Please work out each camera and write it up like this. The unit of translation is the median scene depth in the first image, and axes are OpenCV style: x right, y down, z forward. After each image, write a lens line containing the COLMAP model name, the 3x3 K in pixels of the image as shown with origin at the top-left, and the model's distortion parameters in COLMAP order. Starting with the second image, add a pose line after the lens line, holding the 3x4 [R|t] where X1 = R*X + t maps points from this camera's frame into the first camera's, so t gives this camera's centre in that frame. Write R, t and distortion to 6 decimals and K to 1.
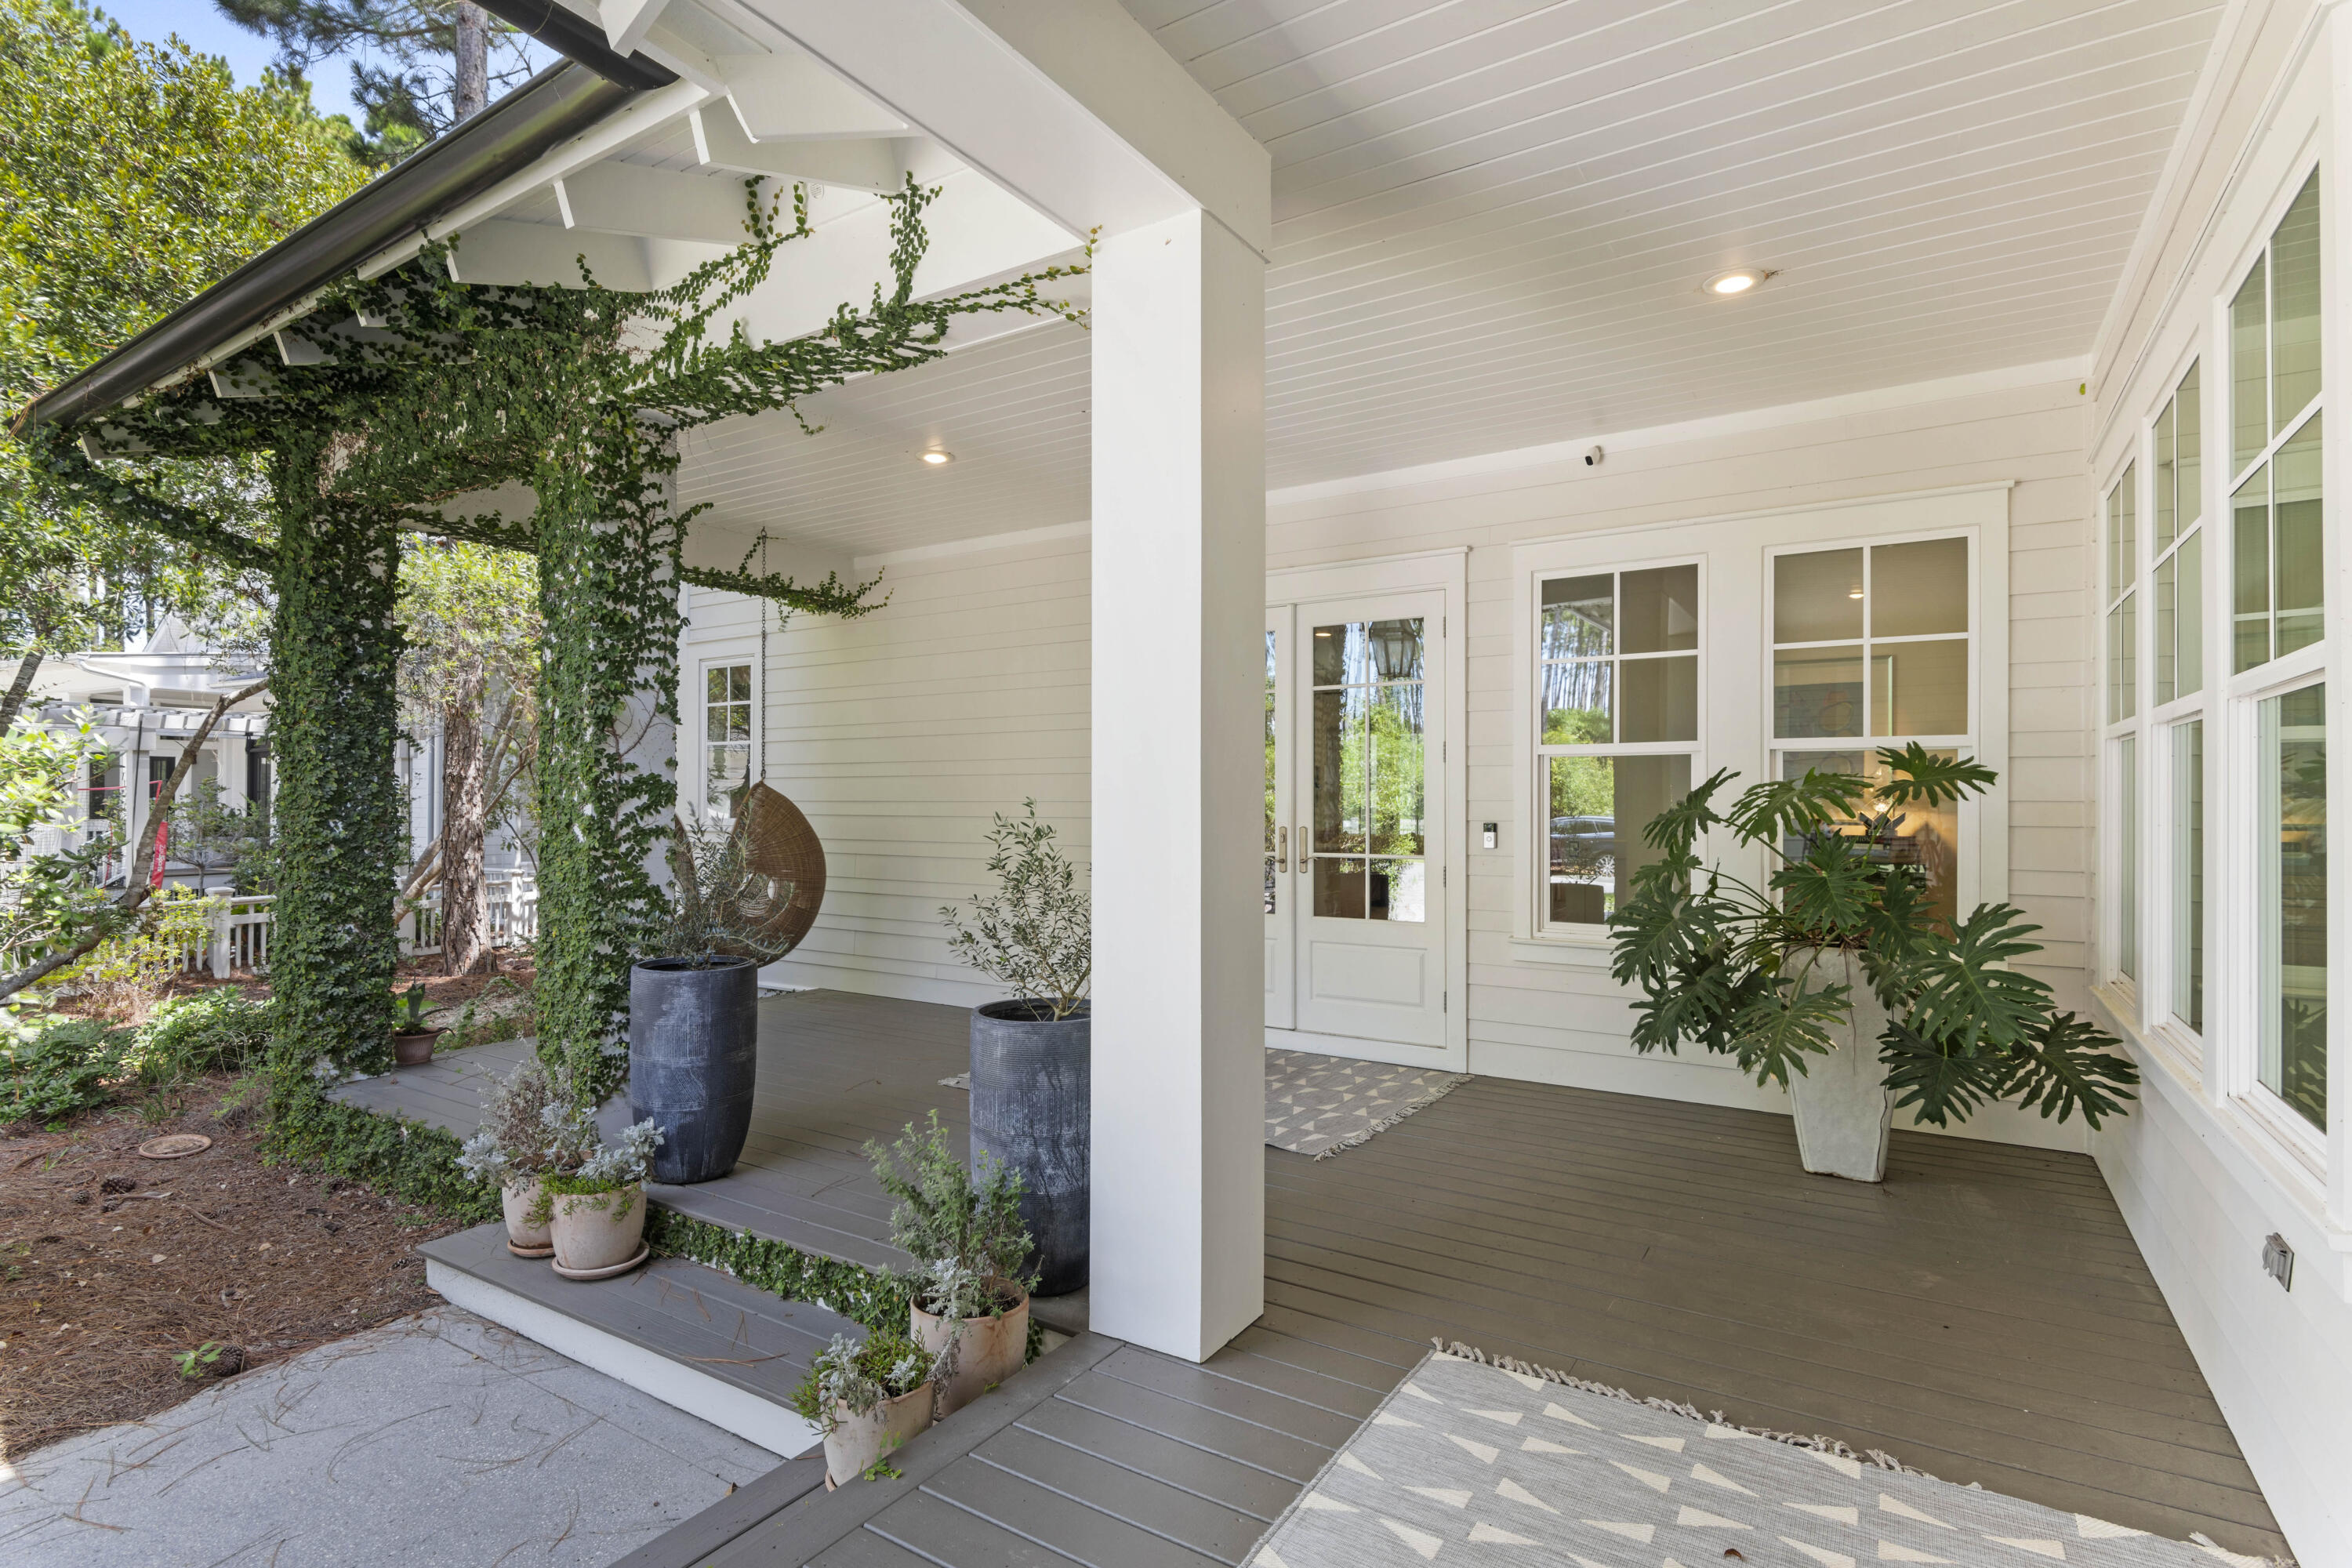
lens RADIAL K [[1150.3, 0, 1178.7], [0, 1150.3, 796.5], [0, 0, 1]] dist [0.003676, -0.000186]
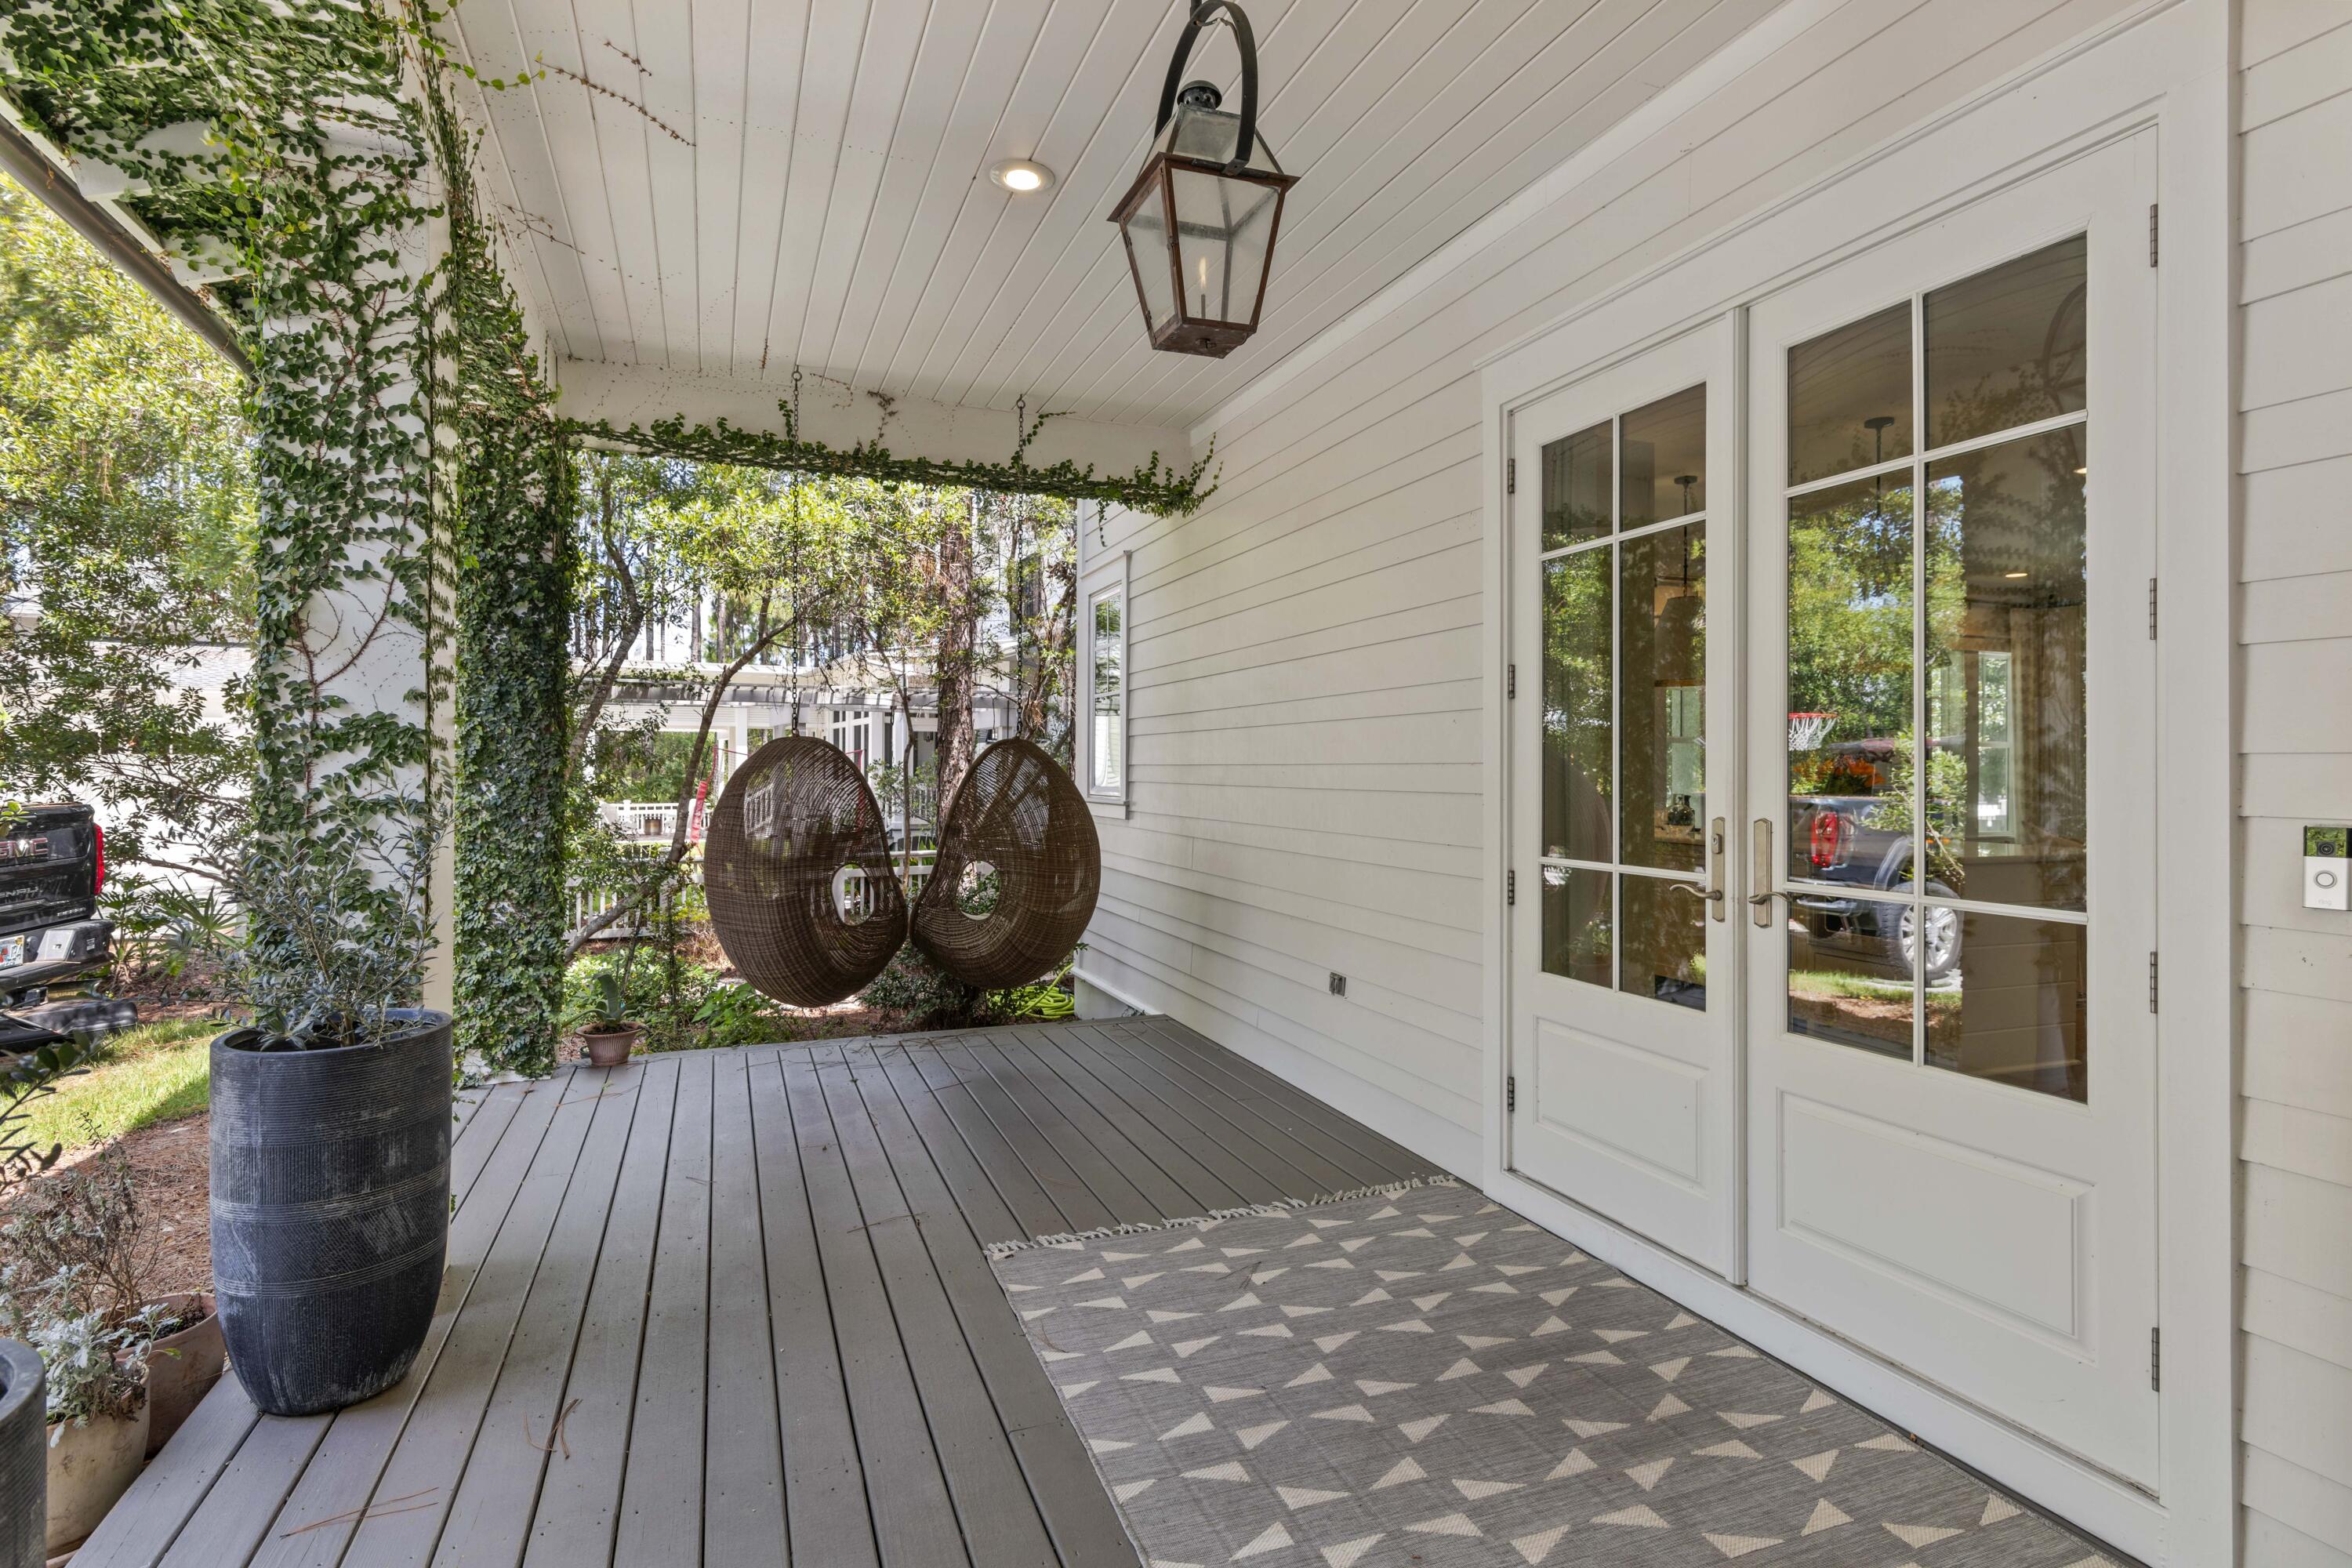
lens RADIAL K [[1159.9, 0, 1170.6], [0, 1159.9, 765.8], [0, 0, 1]] dist [0.000938, 0.000655]
pose [[0.805459, 0.000467, -0.592651, 0.271663], [-0.000238, 1.000000, 0.000464, 0.008853], [0.592651, -0.000233, 0.805459, 0.755749]]
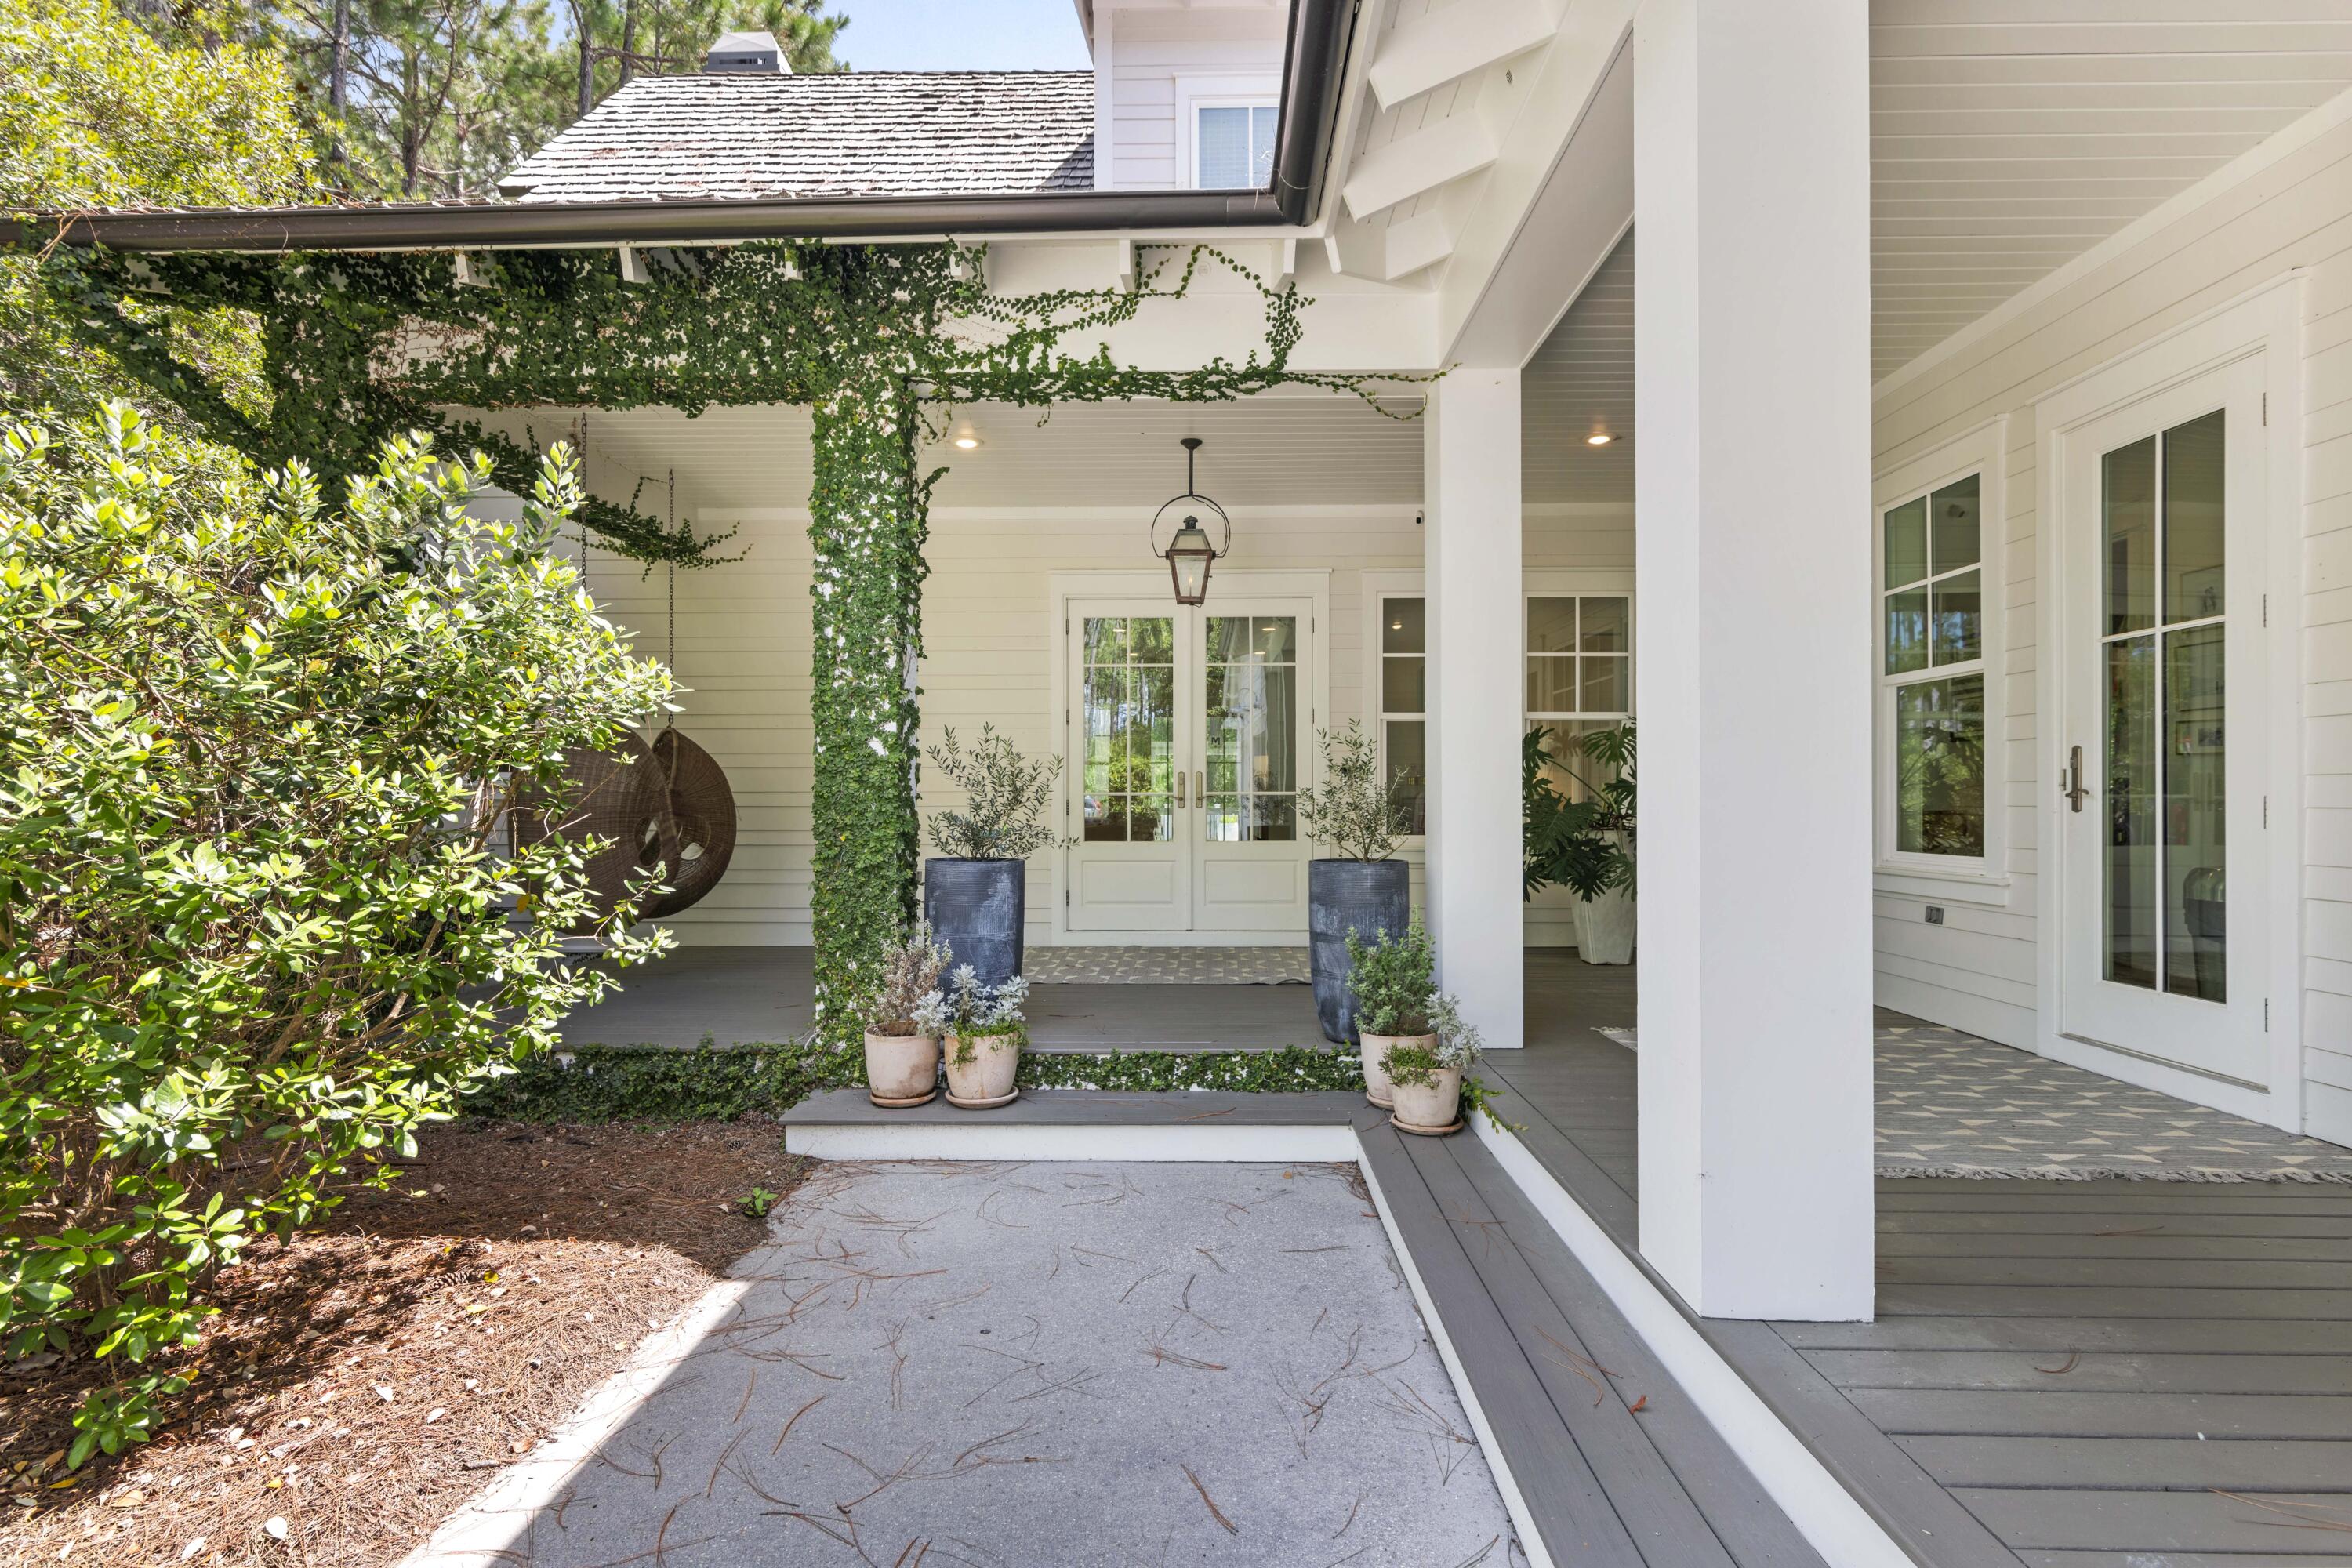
lens RADIAL K [[1142.6, 0, 1181.7], [0, 1142.6, 799.1], [0, 0, 1]] dist [0.002220, -0.000214]
pose [[0.852861, -0.000404, 0.522138, -0.834039], [-0.001280, 0.999995, 0.002864, 0.076918], [-0.522137, -0.003111, 0.852856, -0.114947]]
